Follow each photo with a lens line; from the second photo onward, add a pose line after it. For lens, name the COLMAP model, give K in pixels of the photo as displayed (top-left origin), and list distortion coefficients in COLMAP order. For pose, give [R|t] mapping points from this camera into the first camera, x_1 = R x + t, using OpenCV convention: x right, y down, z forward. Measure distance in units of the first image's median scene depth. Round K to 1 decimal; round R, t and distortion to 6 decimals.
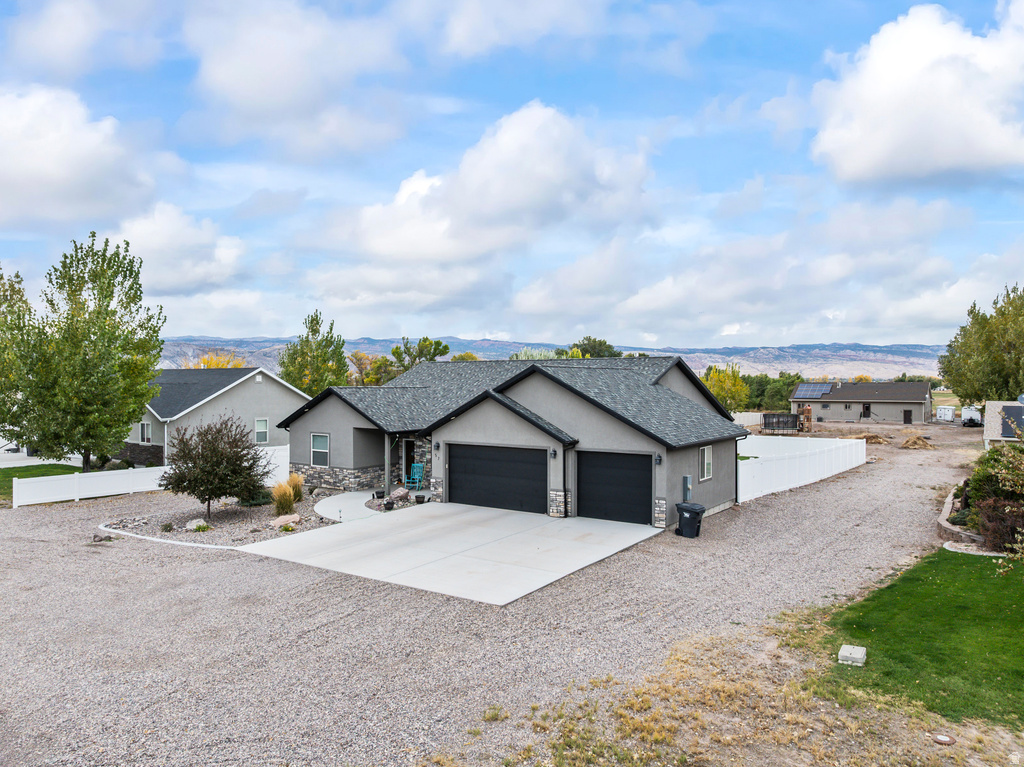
lens RADIAL K [[720.5, 0, 517.0], [0, 720.5, 379.3], [0, 0, 1]] dist [-0.042534, 0.010310]
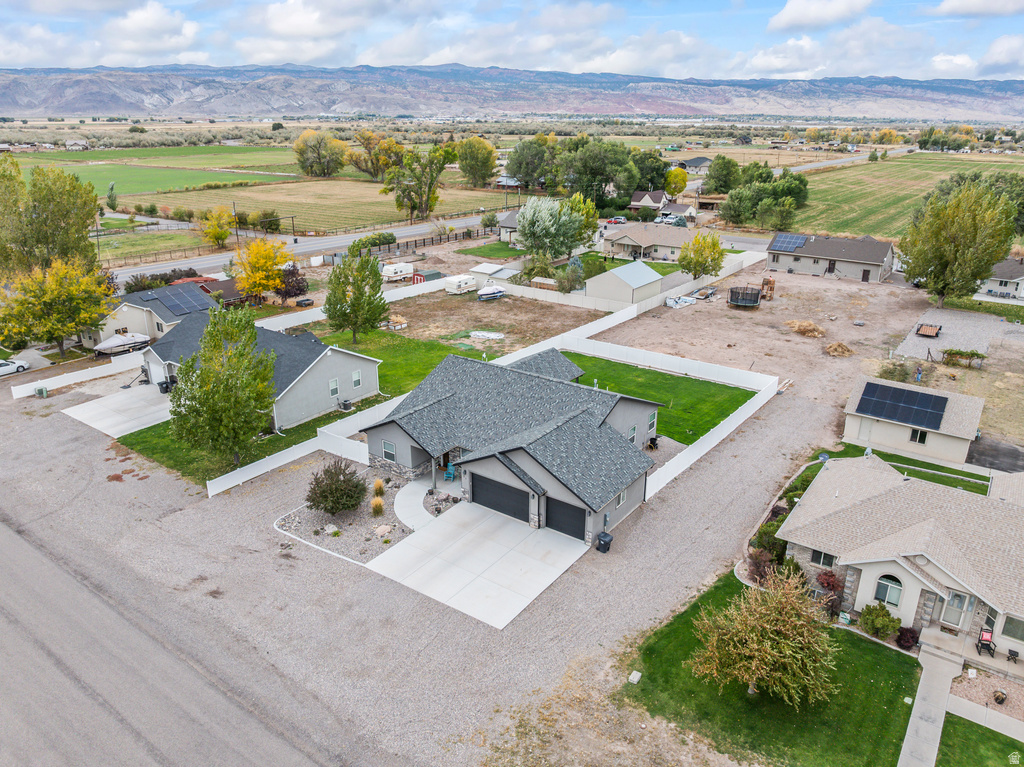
lens RADIAL K [[720.5, 0, 517.0], [0, 720.5, 379.3], [0, 0, 1]] dist [-0.042534, 0.010310]
pose [[0.999894, 0.009449, -0.011085, 0.029101], [-0.004979, 0.936921, 0.349506, -0.772066], [0.013689, -0.349414, 0.936869, -0.538498]]
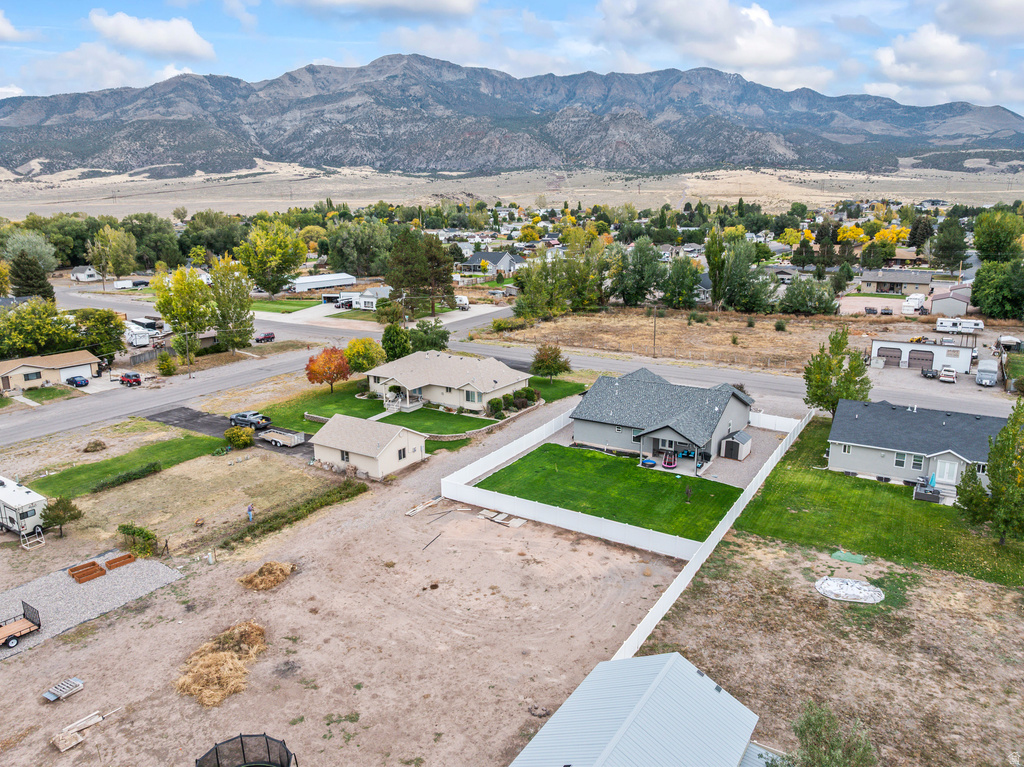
lens RADIAL K [[720.5, 0, 517.0], [0, 720.5, 379.3], [0, 0, 1]] dist [-0.042534, 0.010310]
pose [[-0.998582, 0.018204, -0.050026, 0.843527], [0.006884, 0.975979, 0.217756, -0.756168], [0.052788, 0.217103, -0.974720, 4.537679]]
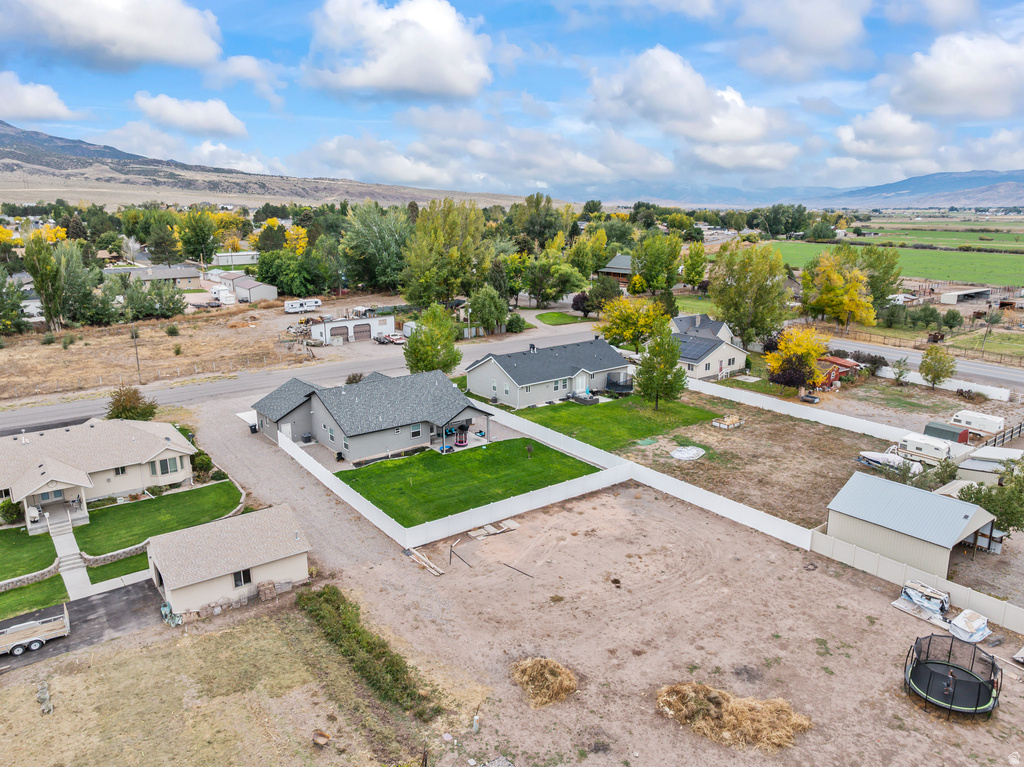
lens RADIAL K [[720.5, 0, 517.0], [0, 720.5, 379.3], [0, 0, 1]] dist [-0.042534, 0.010310]
pose [[-0.293918, 0.223925, -0.929231, 2.820181], [0.010055, 0.972842, 0.231254, -0.772473], [0.955778, 0.058626, -0.288187, 2.964453]]
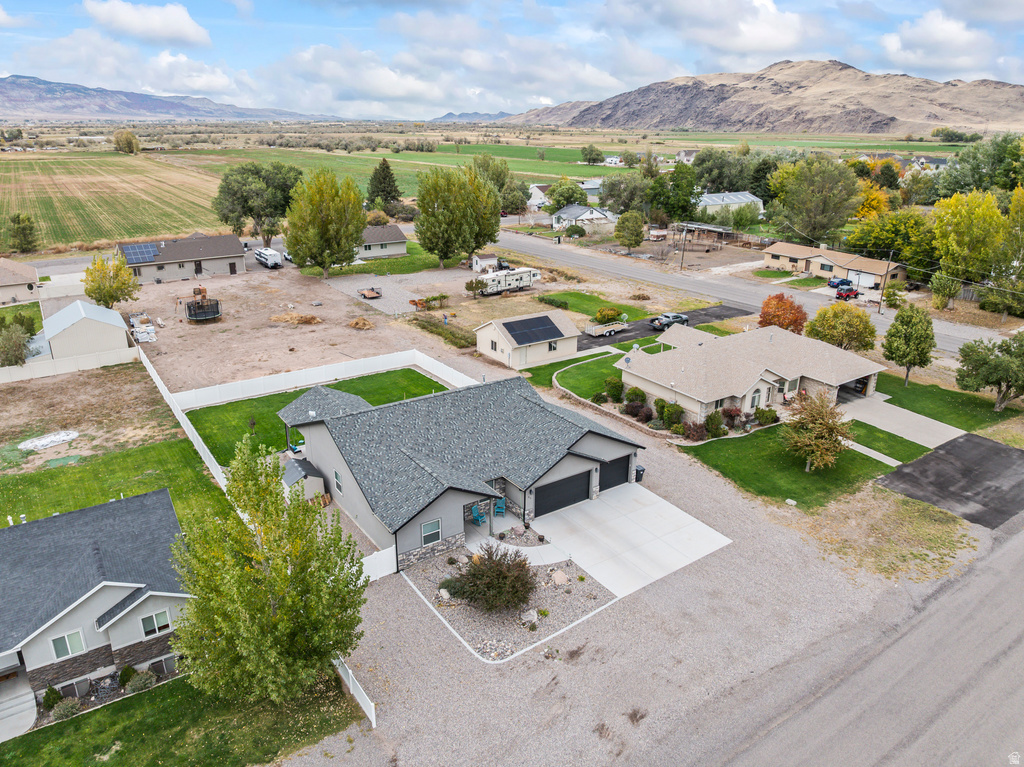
lens RADIAL K [[720.5, 0, 517.0], [0, 720.5, 379.3], [0, 0, 1]] dist [-0.042534, 0.010310]
pose [[0.349030, -0.314006, 0.882937, -1.628599], [-0.015050, 0.940190, 0.340317, -0.768157], [-0.936991, -0.132069, 0.323428, 0.609222]]
